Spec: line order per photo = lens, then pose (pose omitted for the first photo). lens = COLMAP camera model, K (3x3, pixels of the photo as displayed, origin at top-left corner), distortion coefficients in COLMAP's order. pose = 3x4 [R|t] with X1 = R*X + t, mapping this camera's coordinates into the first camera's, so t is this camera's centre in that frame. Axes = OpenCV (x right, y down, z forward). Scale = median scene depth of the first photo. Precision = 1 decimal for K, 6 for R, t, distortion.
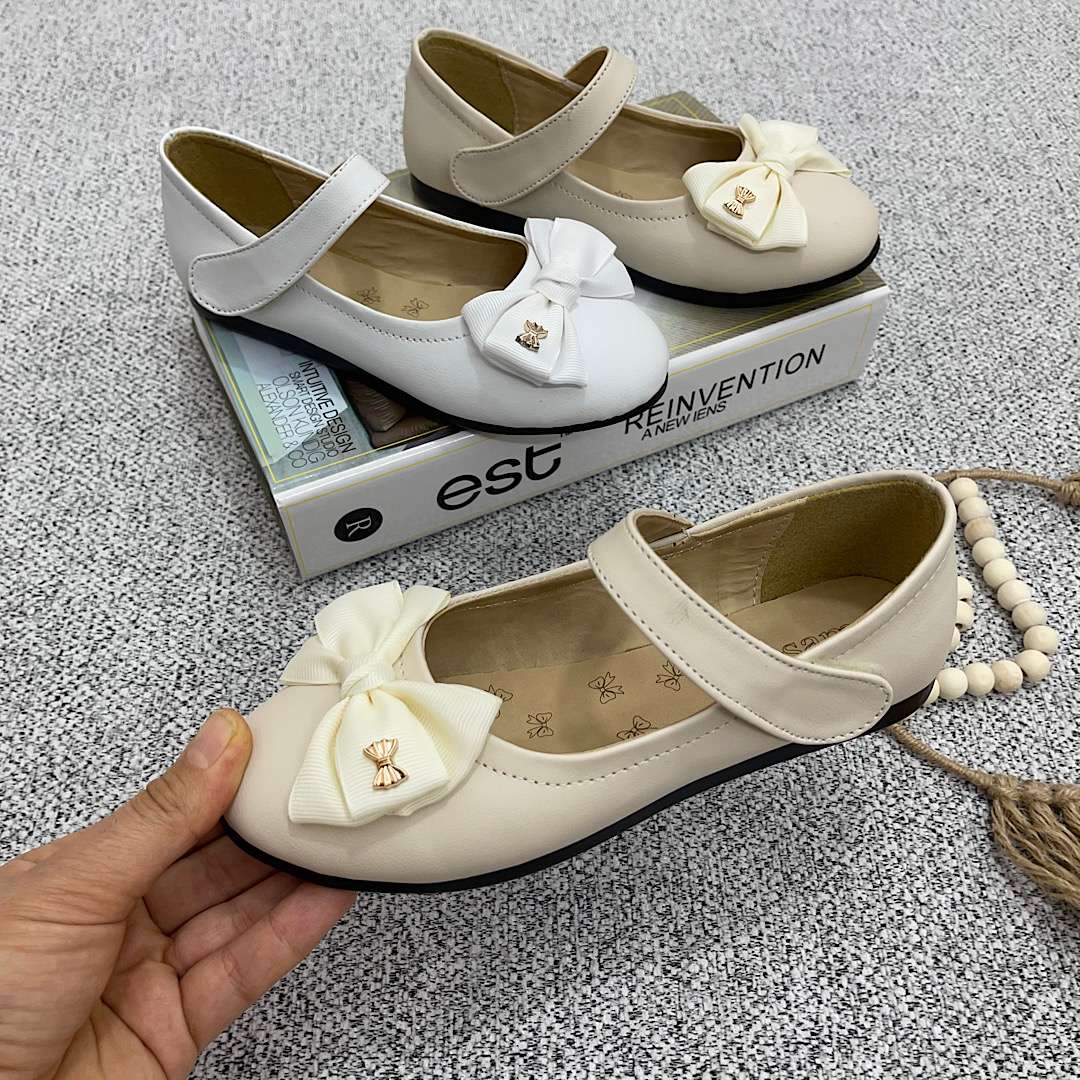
lens RADIAL K [[1100.0, 0, 543.0], [0, 1100.0, 543.0], [0, 0, 1]] dist [0.022893, 0.000000]
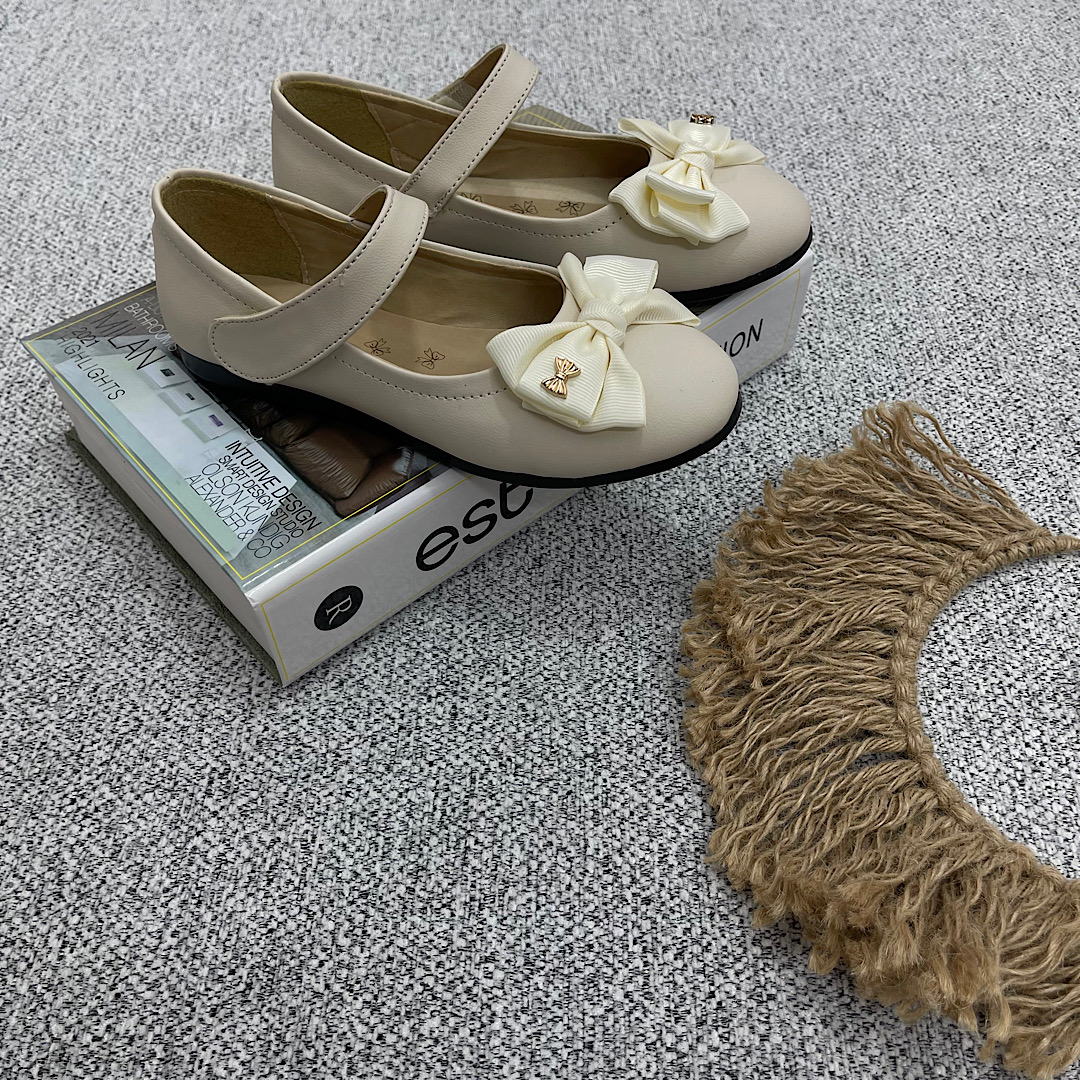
lens RADIAL K [[1100.0, 0, 541.6], [0, 1100.0, 540.6], [0, 0, 1]] dist [0.022893, 0.000000]
pose [[0.997546, 0.024120, -0.065728, -0.015045], [-0.027944, 0.997931, -0.057900, -0.025334], [0.064195, 0.059594, 0.996156, 0.130795]]
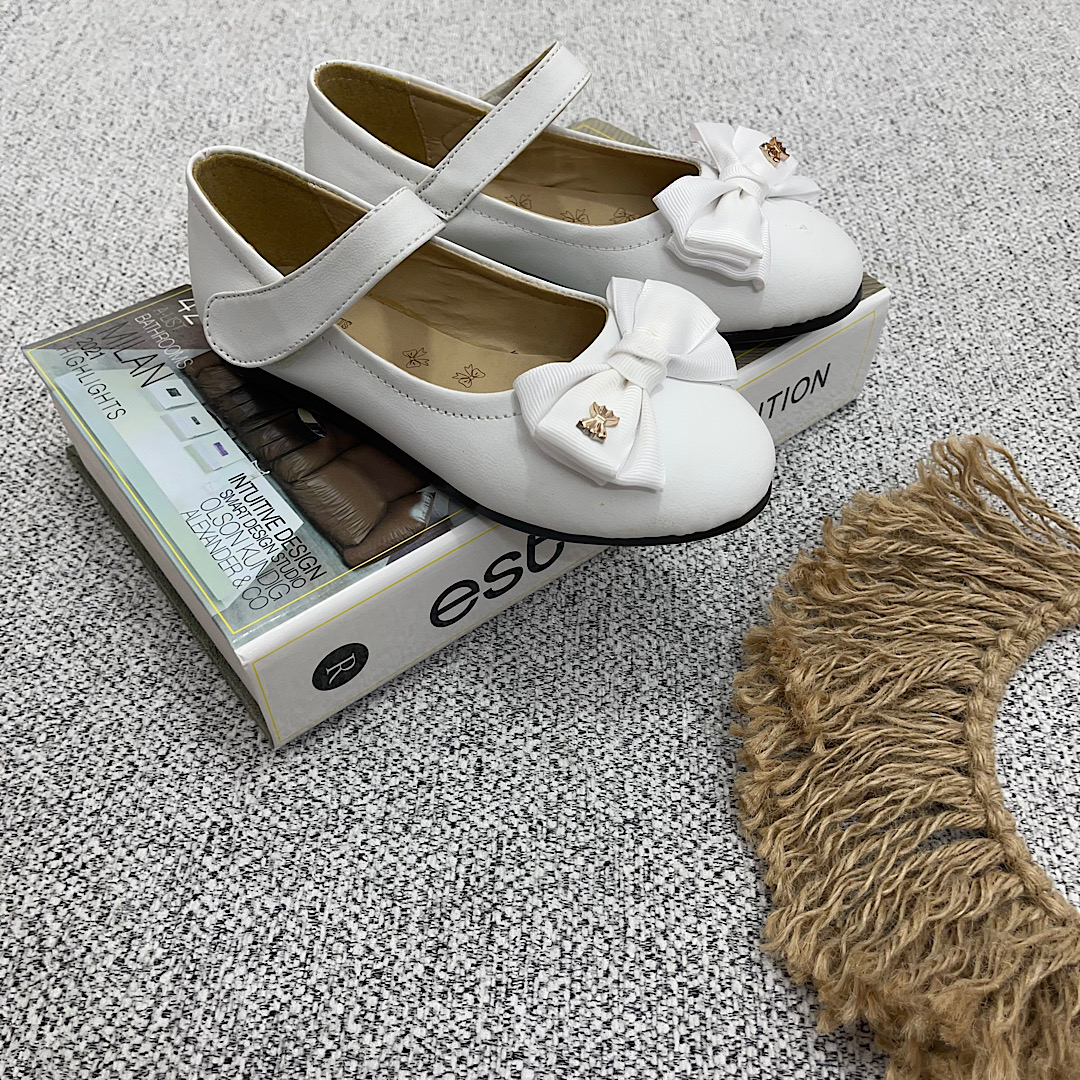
lens RADIAL K [[1100.0, 0, 528.2], [0, 1100.0, 542.1], [0, 0, 1]] dist [0.022893, 0.000000]
pose [[0.995569, 0.049669, -0.079840, -0.048777], [-0.055084, 0.996224, -0.067113, -0.048025], [0.076205, 0.071214, 0.994546, 0.208605]]
